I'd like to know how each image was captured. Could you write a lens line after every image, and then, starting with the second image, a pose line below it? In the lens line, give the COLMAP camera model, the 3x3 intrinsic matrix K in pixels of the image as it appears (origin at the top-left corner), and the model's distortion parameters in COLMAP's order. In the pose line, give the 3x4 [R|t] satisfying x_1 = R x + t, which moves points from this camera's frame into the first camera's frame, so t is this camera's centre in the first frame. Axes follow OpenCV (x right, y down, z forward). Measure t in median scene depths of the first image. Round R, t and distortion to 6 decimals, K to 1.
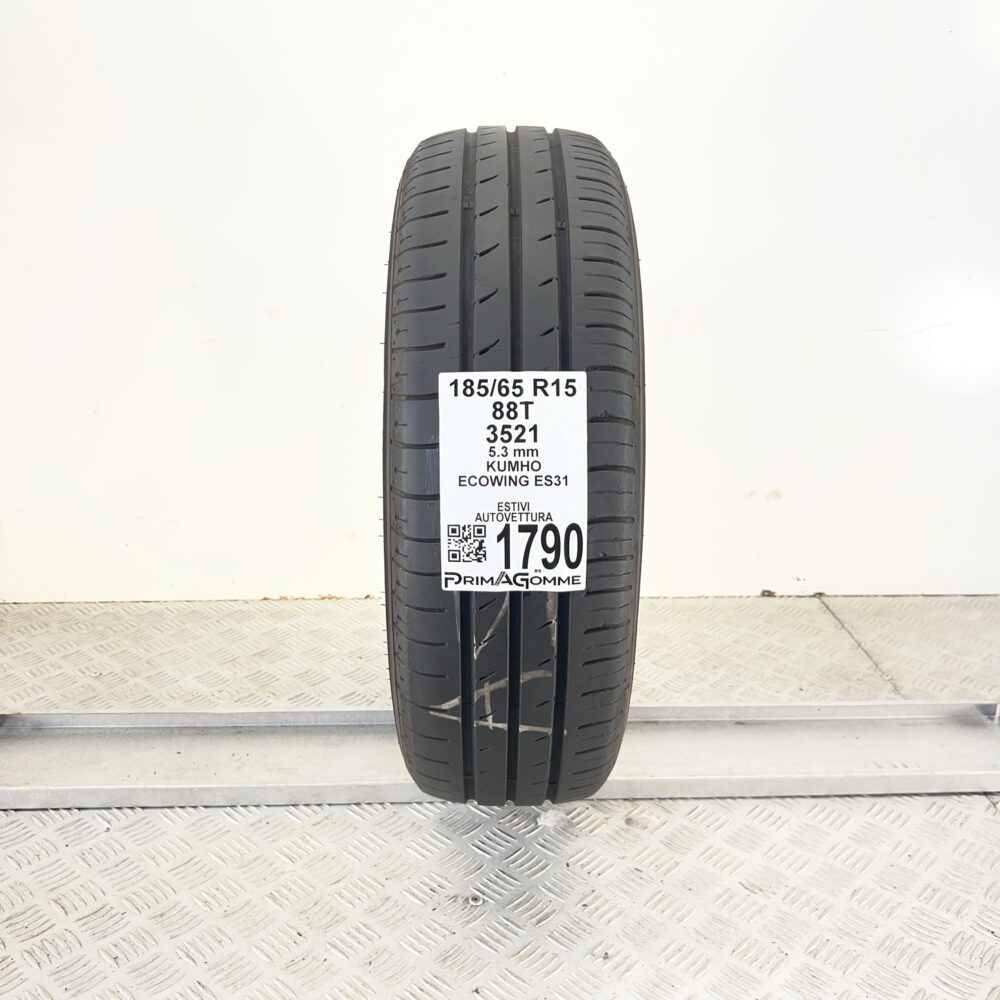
lens RADIAL K [[1046.5, 0, 495.7], [0, 1046.5, 501.7], [0, 0, 1]] dist [-0.012081, 0.000000]
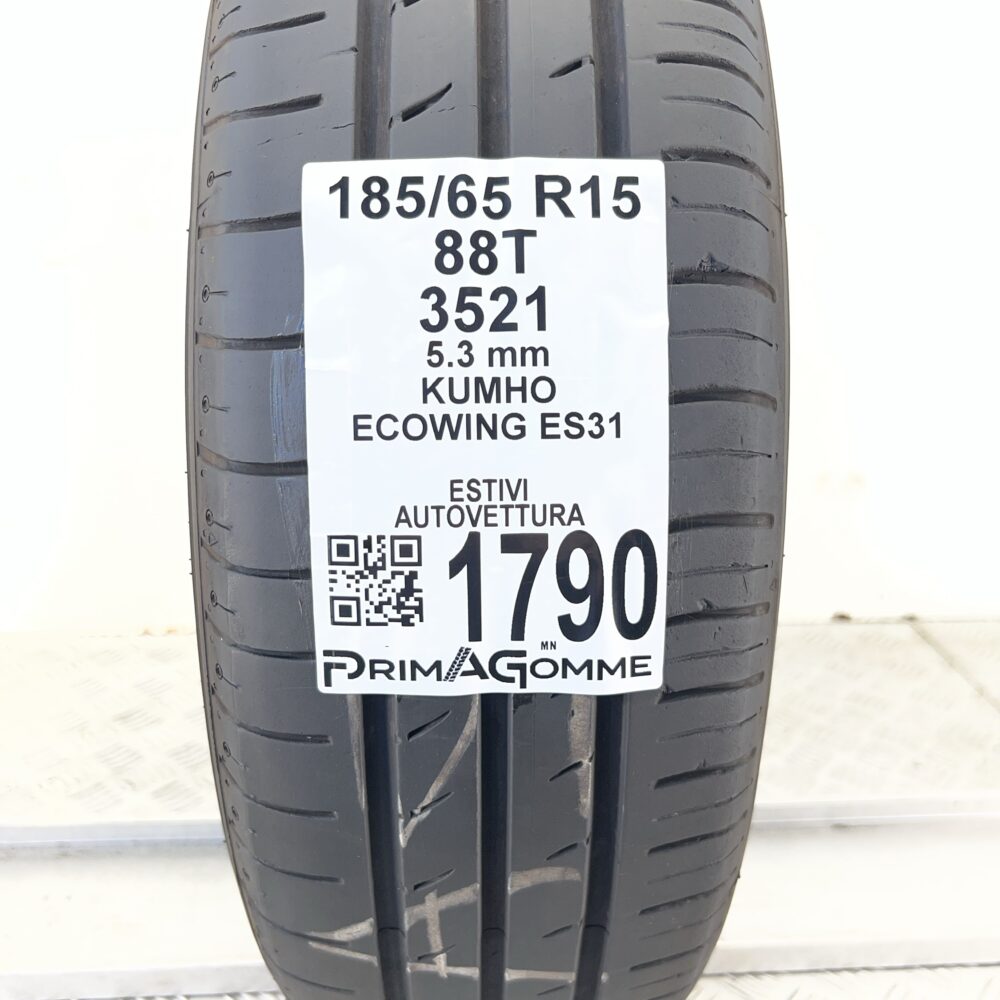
lens RADIAL K [[1046.5, 0, 499.9], [0, 1046.5, 497.1], [0, 0, 1]] dist [-0.012081, 0.000000]
pose [[0.999715, -0.006551, 0.022951, 0.011932], [0.006601, 0.999976, -0.002096, 0.008250], [-0.022936, 0.002246, 0.999734, 0.586032]]
